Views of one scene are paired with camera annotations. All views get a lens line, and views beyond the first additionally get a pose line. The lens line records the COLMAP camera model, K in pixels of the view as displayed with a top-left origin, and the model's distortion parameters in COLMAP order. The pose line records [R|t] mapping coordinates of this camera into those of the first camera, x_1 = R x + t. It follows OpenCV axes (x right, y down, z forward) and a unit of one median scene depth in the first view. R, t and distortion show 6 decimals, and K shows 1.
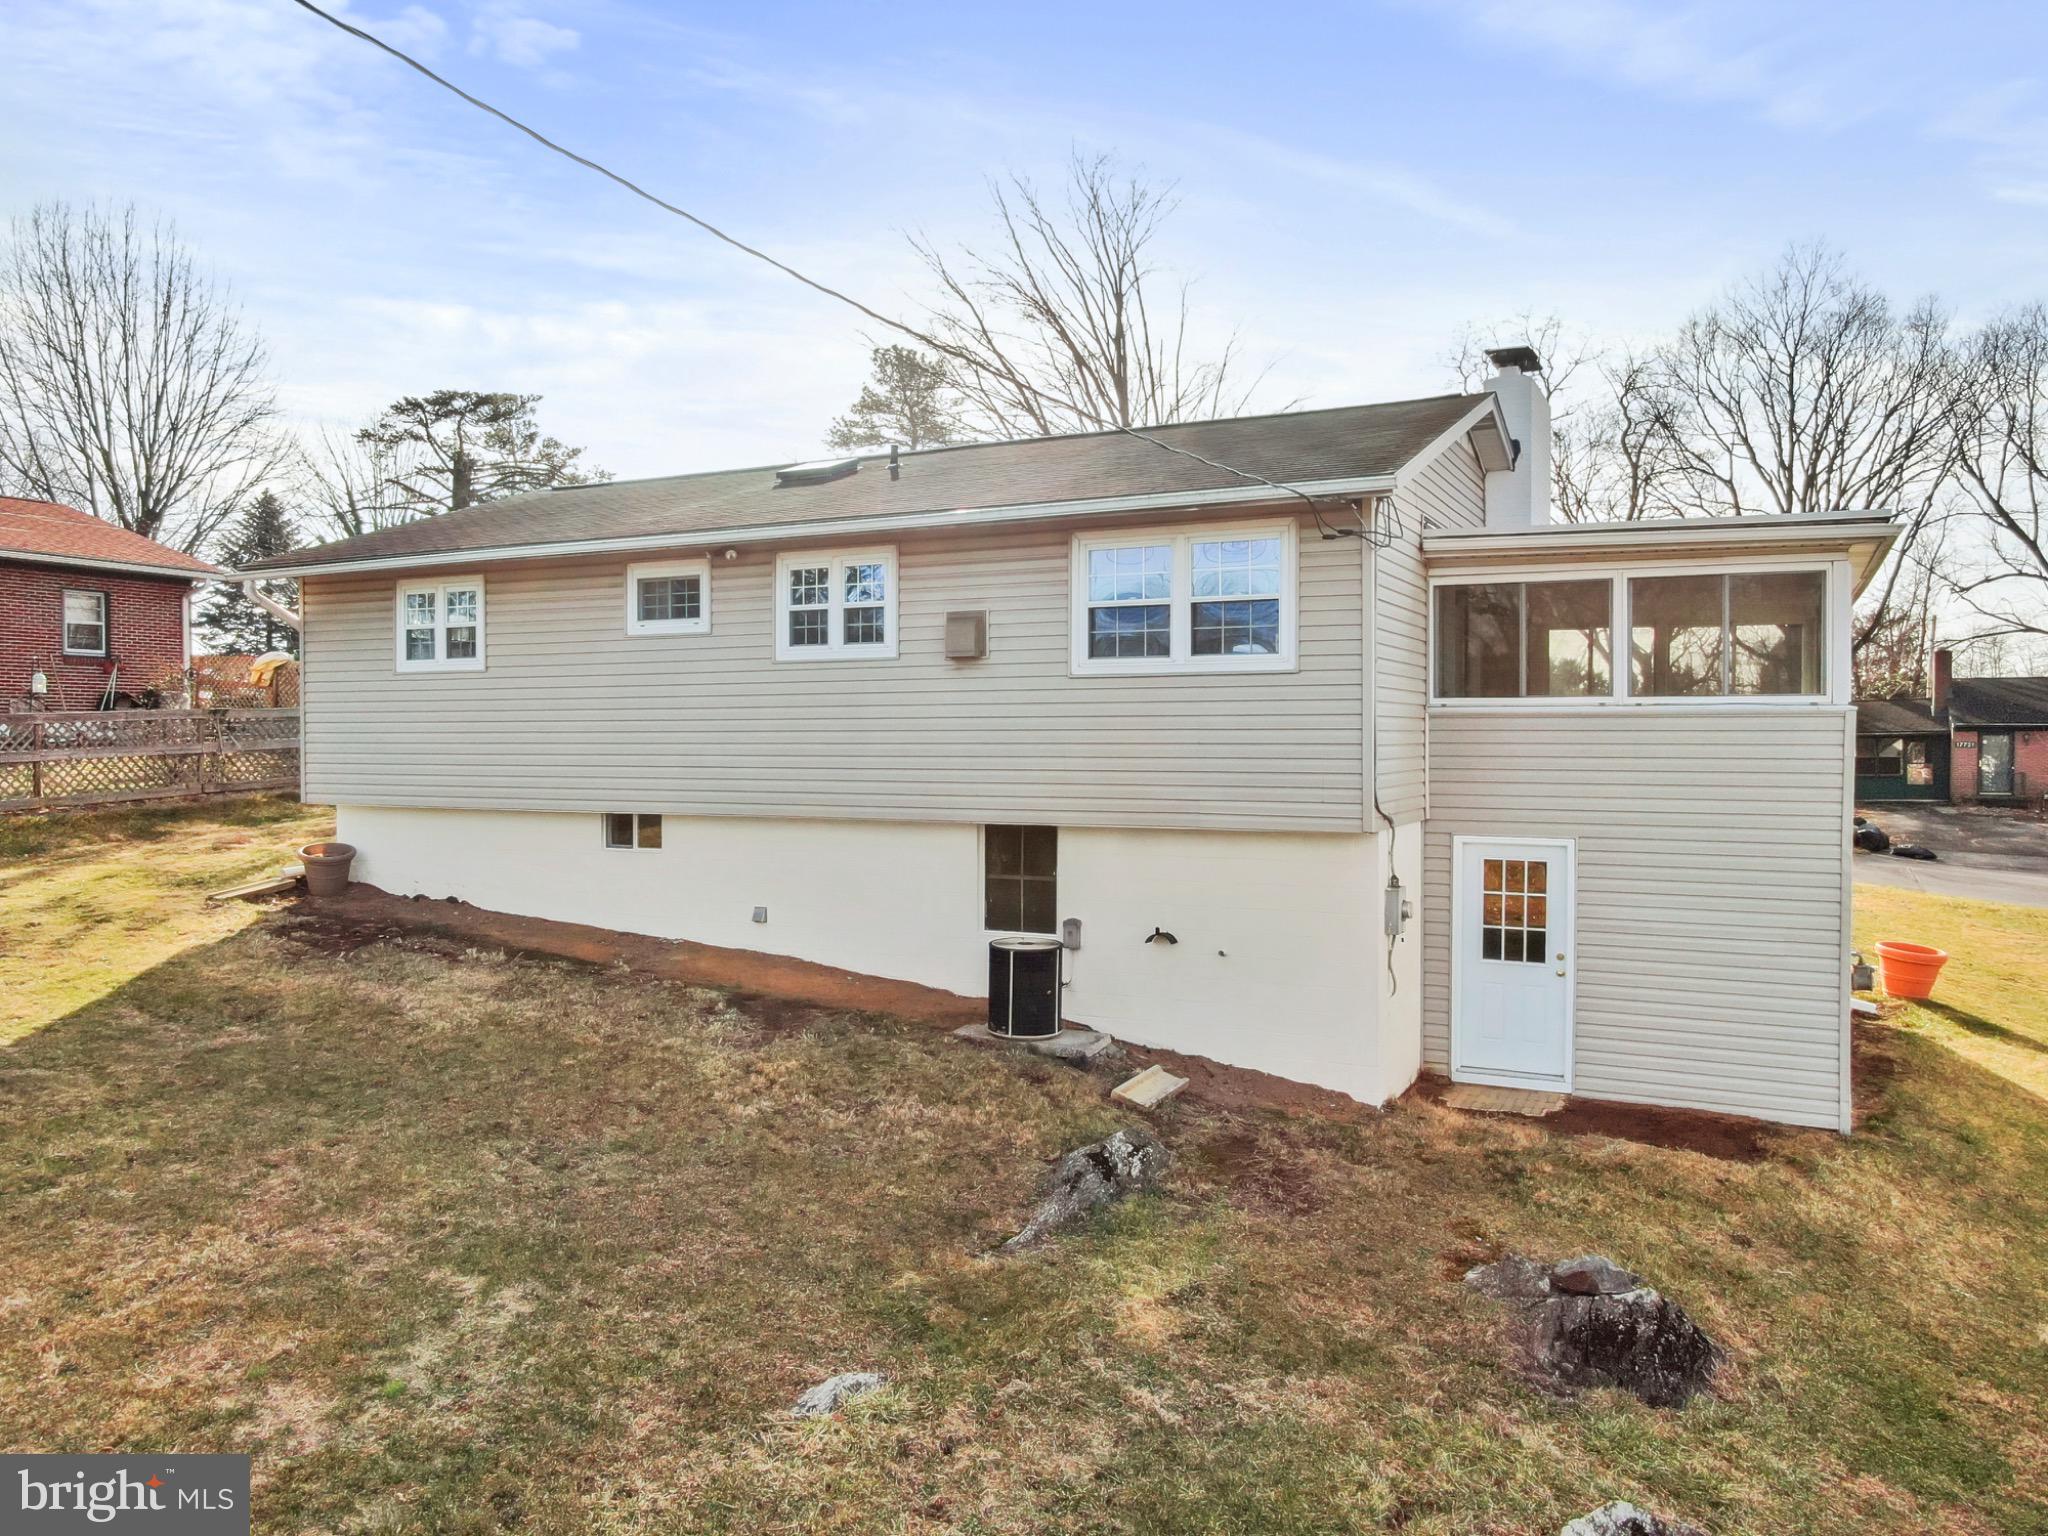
lens RADIAL K [[1480.5, 0, 1024.0], [0, 1480.5, 768.0], [0, 0, 1]] dist [-0.013908, -0.001948]
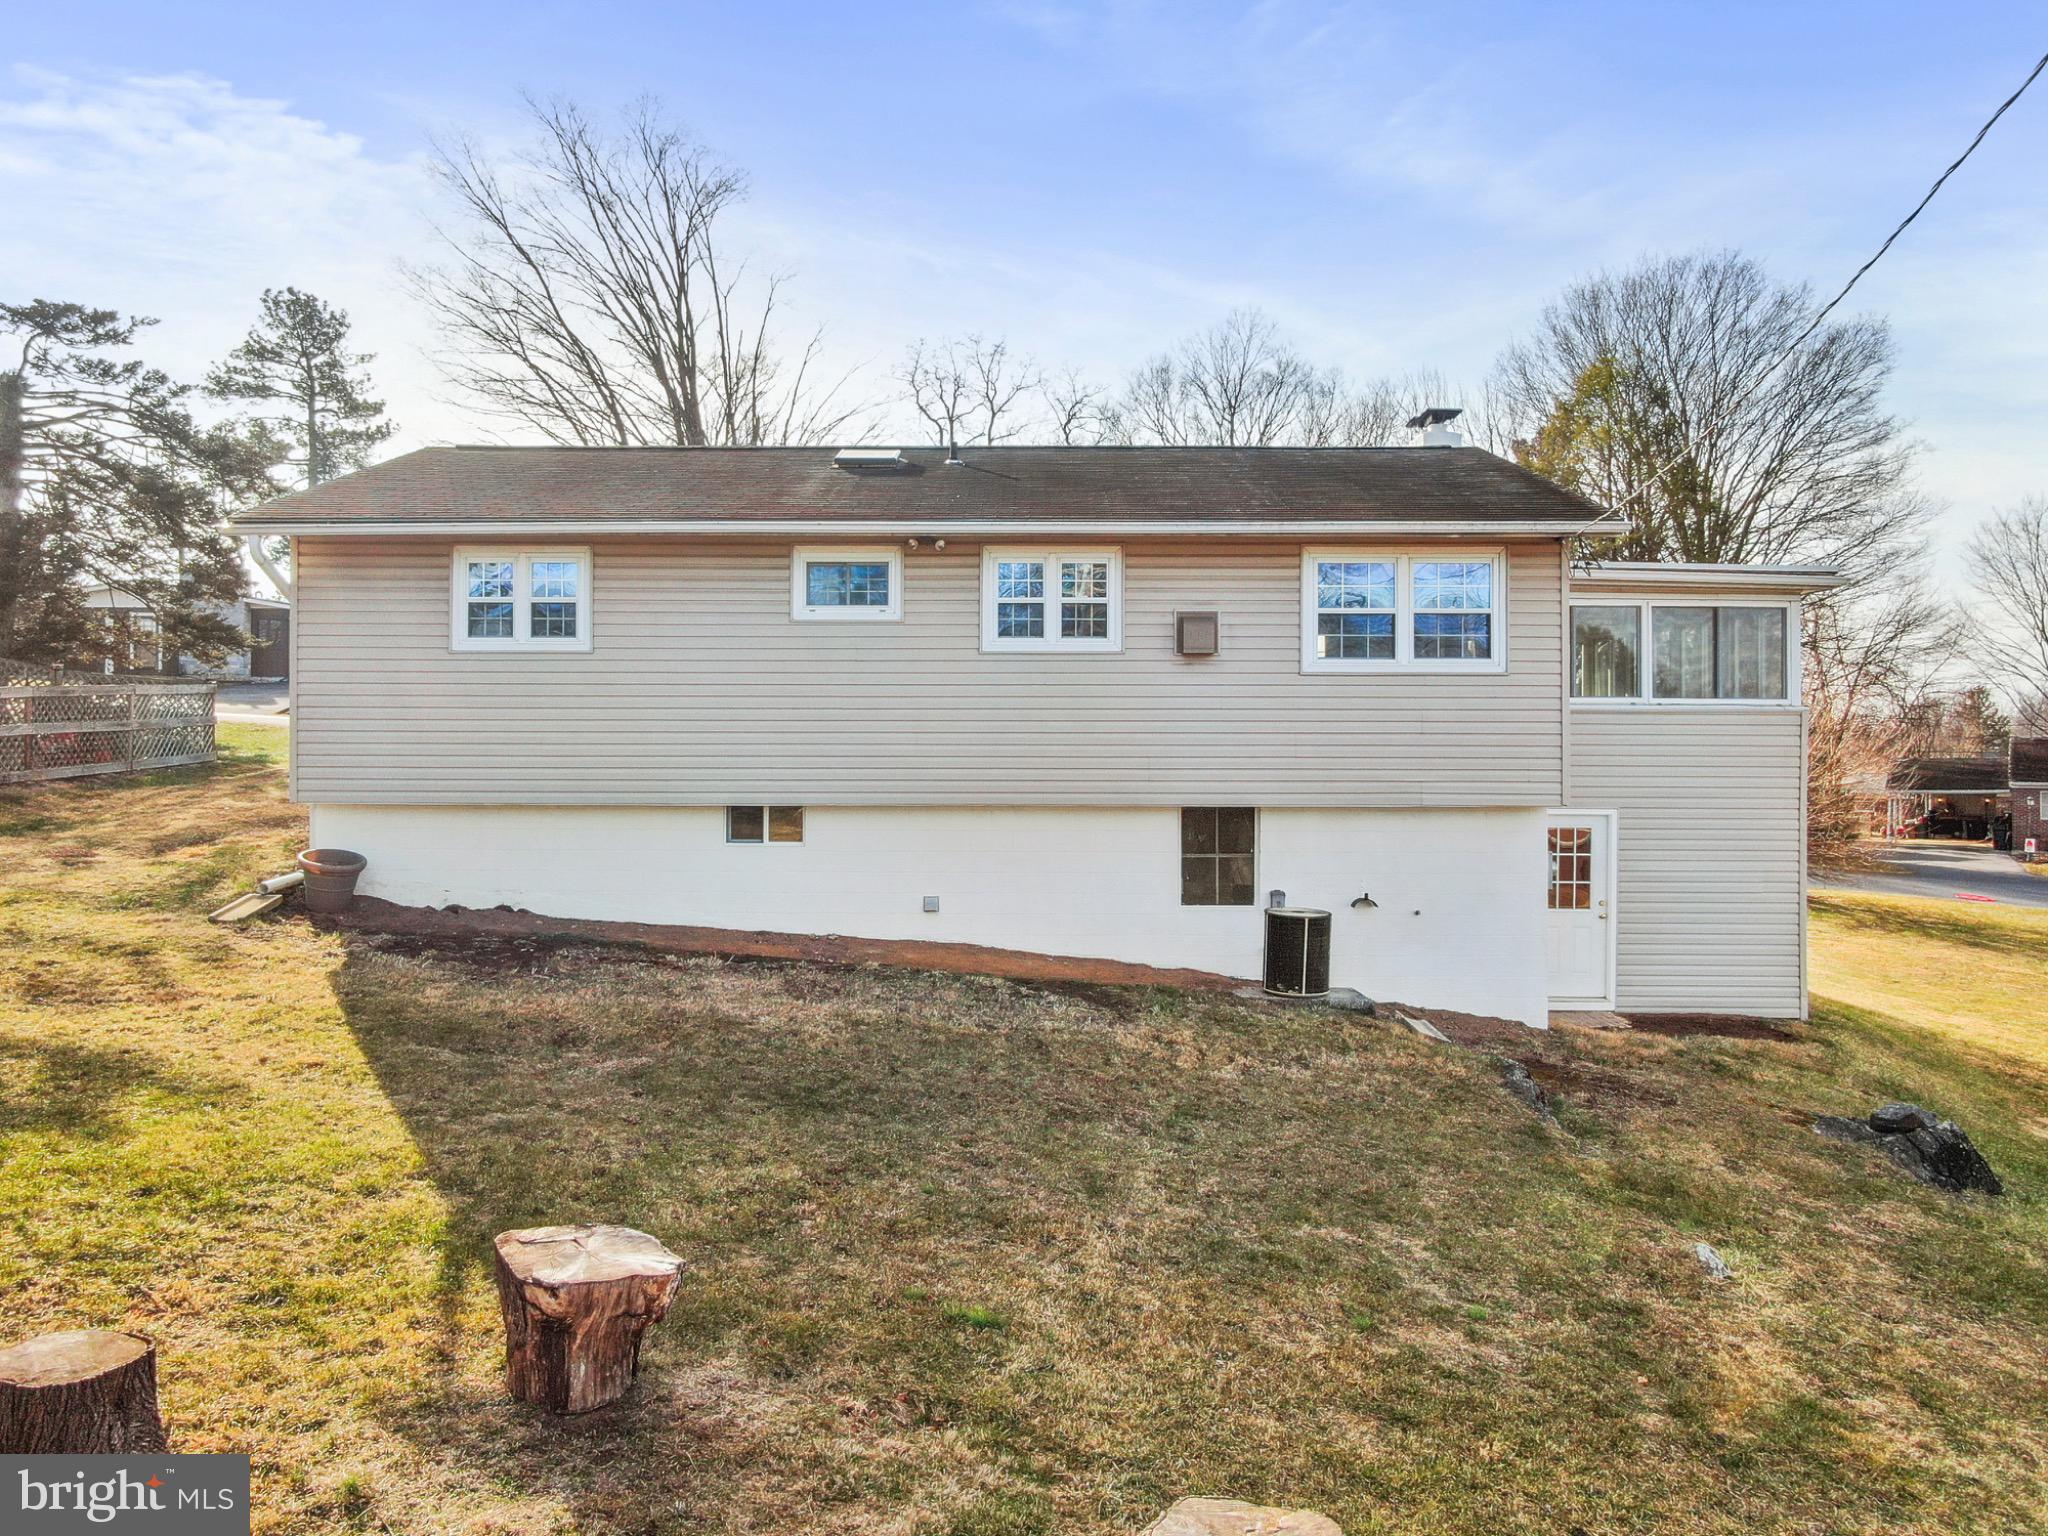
lens RADIAL K [[1480.5, 0, 1024.0], [0, 1480.5, 768.0], [0, 0, 1]] dist [-0.013908, -0.001948]
pose [[0.896963, -0.008001, 0.442032, -0.604612], [0.006009, 0.999965, 0.005906, 0.001594], [-0.442064, -0.002641, 0.896980, 0.077752]]
